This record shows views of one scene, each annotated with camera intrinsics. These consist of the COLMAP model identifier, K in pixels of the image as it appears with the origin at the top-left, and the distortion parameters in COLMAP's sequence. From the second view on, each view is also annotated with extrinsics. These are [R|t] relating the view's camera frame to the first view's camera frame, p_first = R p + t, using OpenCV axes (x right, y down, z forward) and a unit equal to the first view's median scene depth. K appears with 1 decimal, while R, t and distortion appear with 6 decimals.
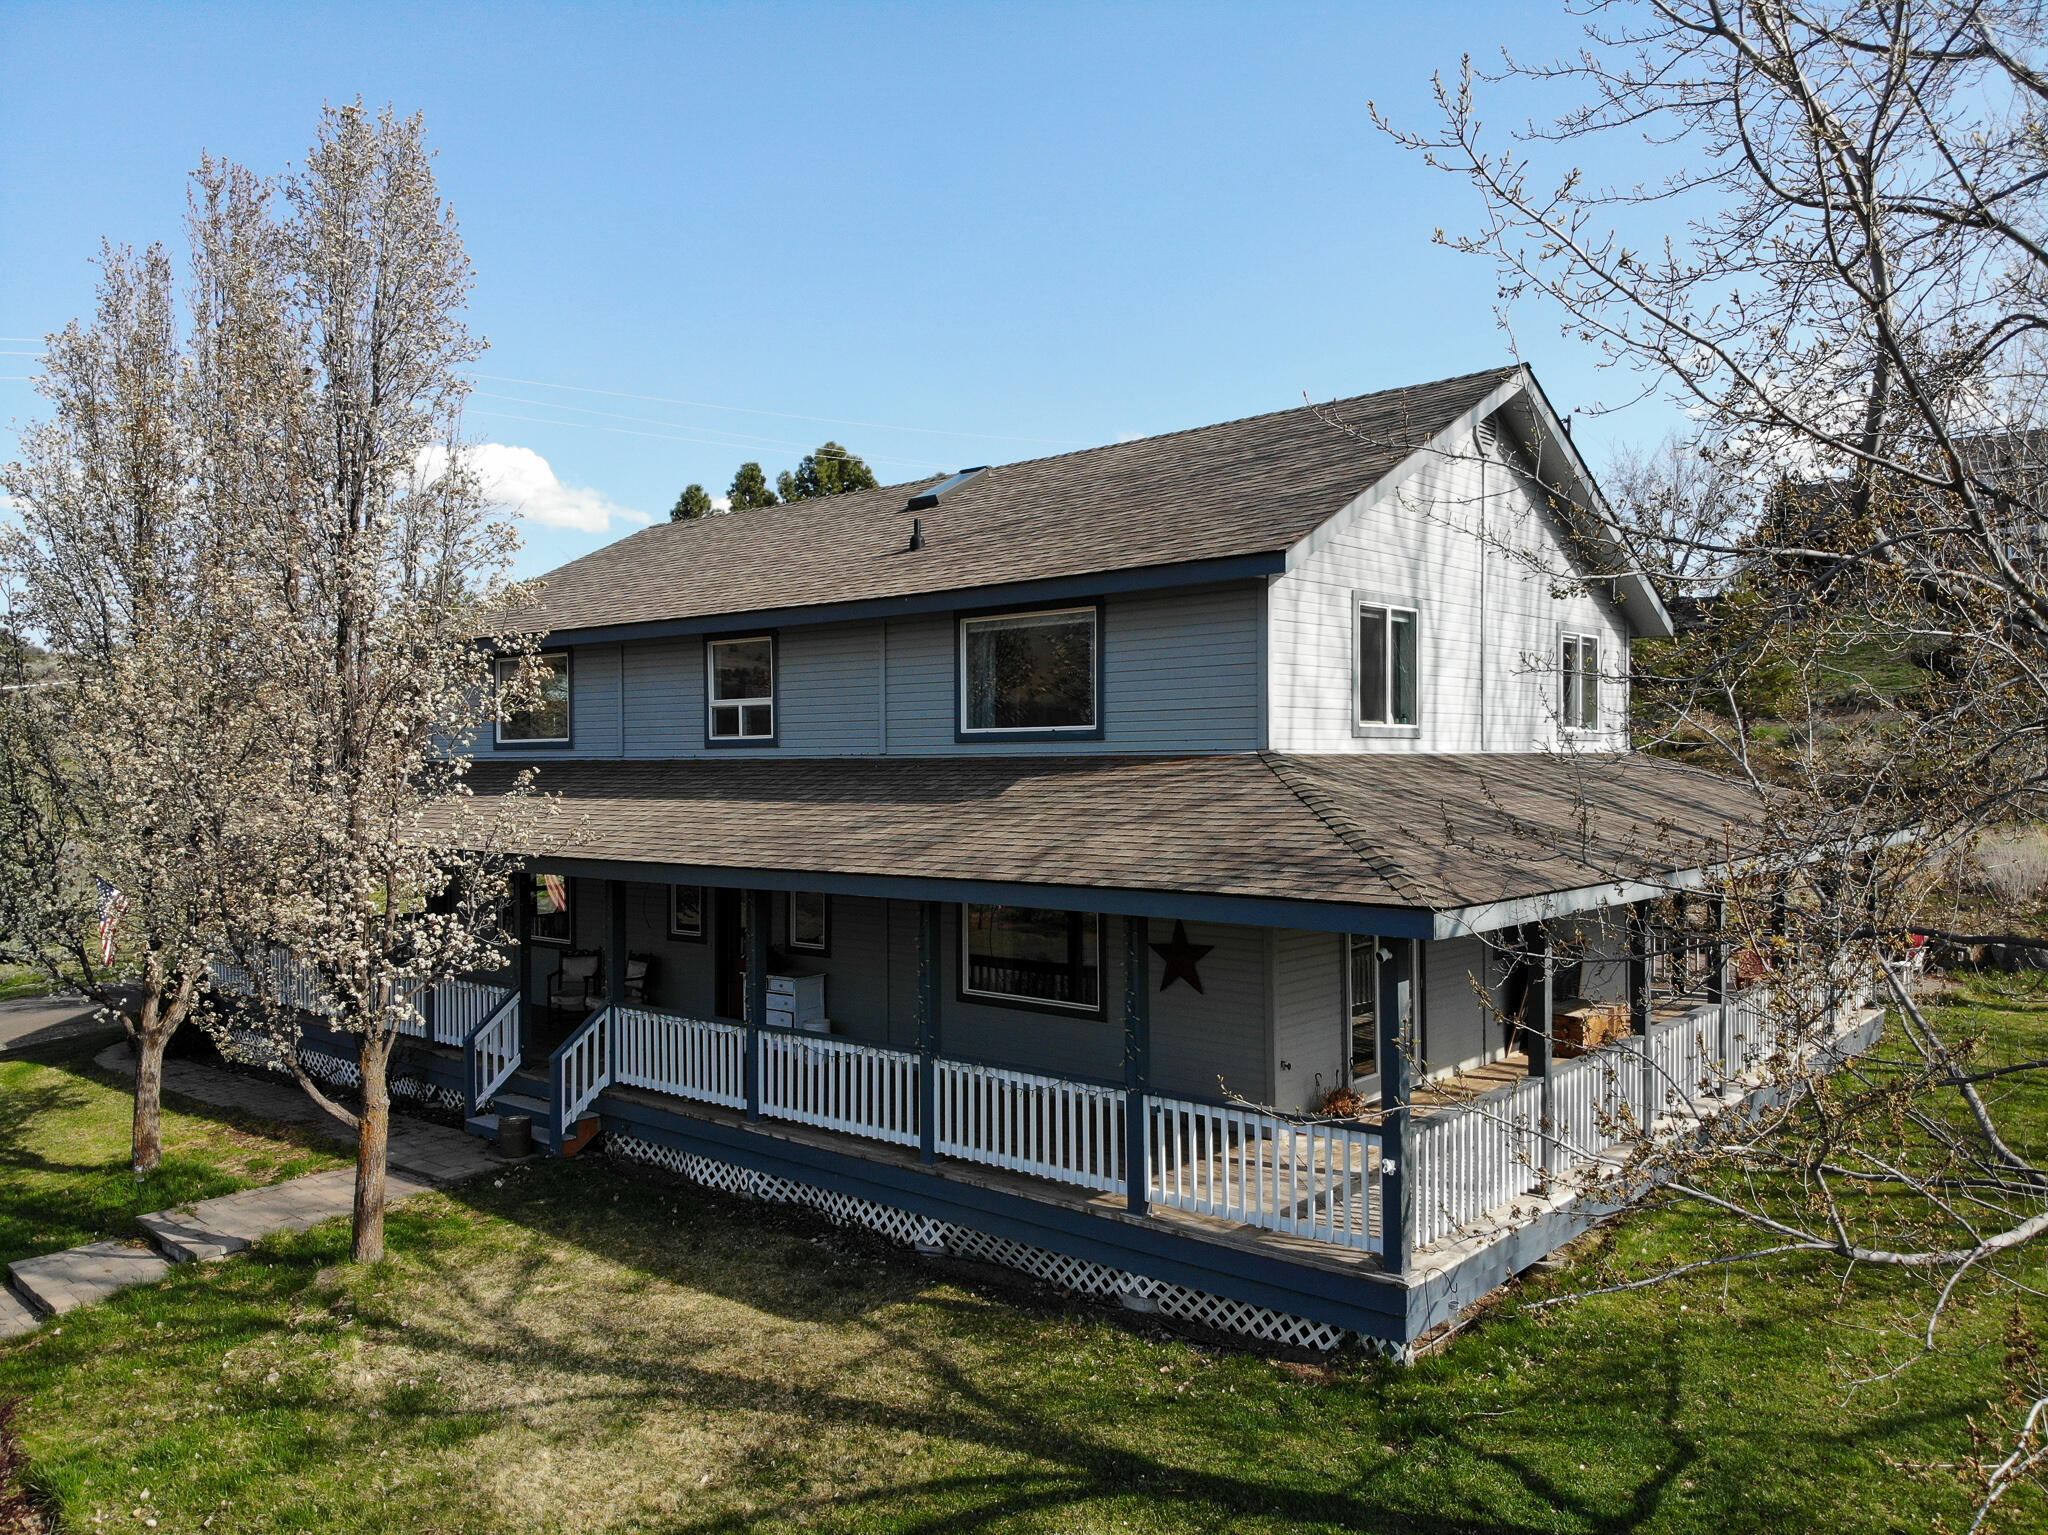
lens RADIAL K [[1485.3, 0, 1009.7], [0, 1485.3, 767.5], [0, 0, 1]] dist [0.088090, -0.192943]
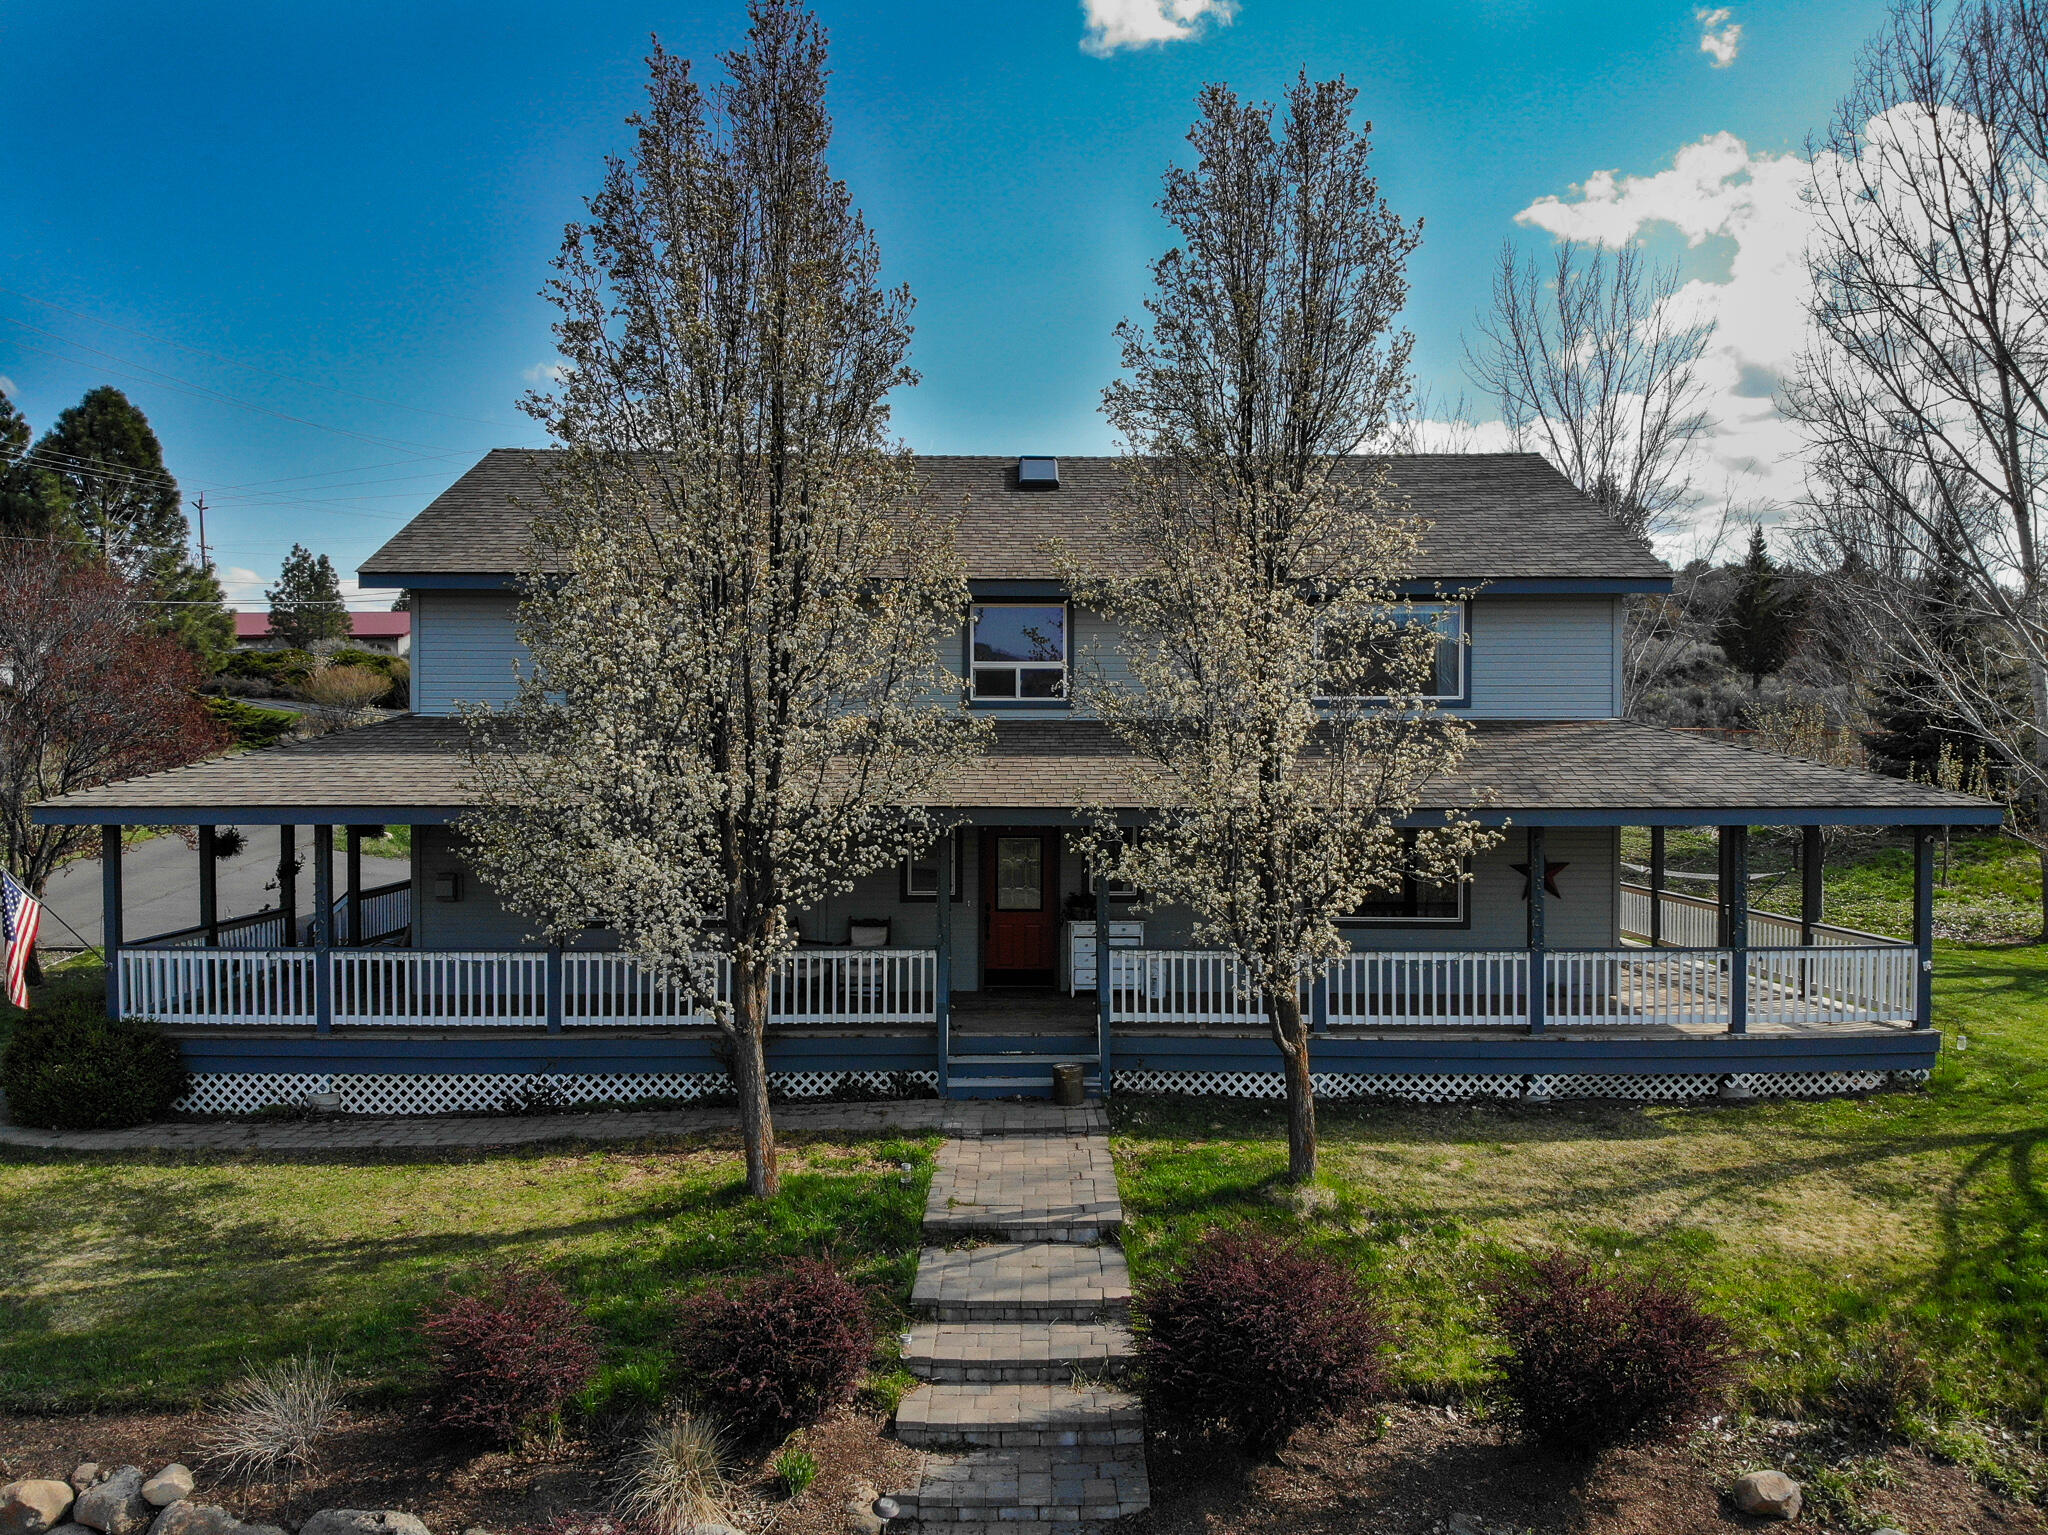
lens RADIAL K [[1485.3, 0, 1009.7], [0, 1485.3, 767.5], [0, 0, 1]] dist [0.088090, -0.192943]
pose [[0.738237, 0.004295, 0.674528, -1.371954], [-0.009239, 0.999950, 0.003744, 0.036867], [-0.674478, -0.008996, 0.738240, 0.379995]]
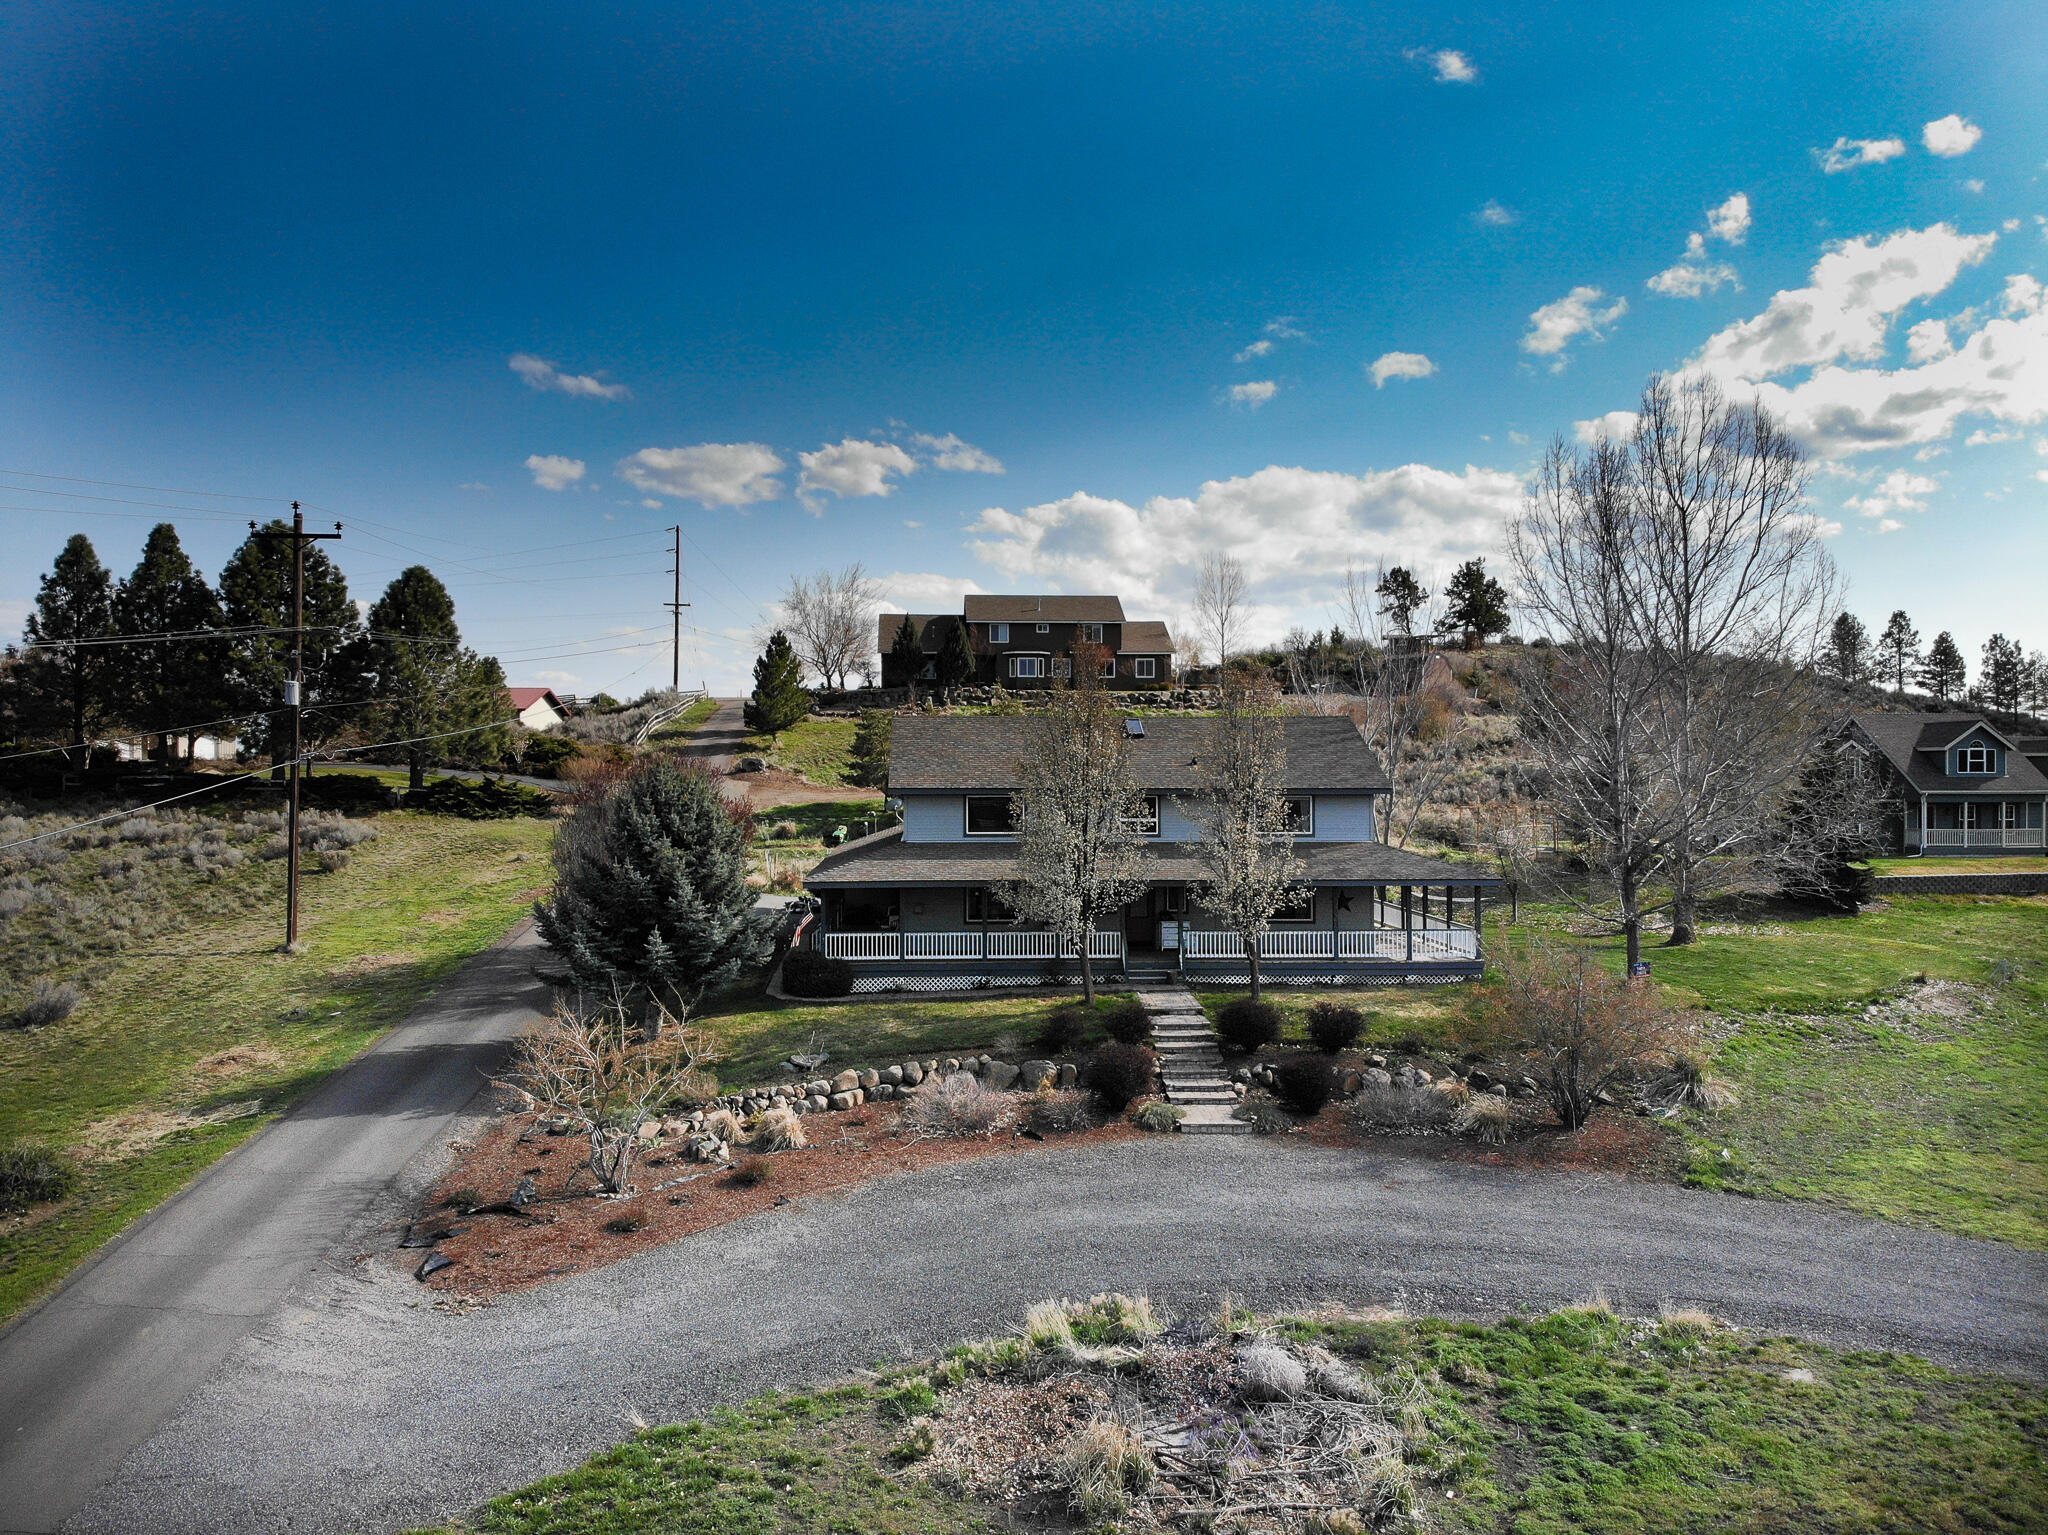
lens RADIAL K [[1485.3, 0, 1009.7], [0, 1485.3, 767.5], [0, 0, 1]] dist [0.088090, -0.192943]
pose [[0.694317, 0.009619, 0.719605, -3.395125], [-0.007861, 0.999952, -0.005781, -0.179073], [-0.719626, -0.001643, 0.694360, -0.968984]]
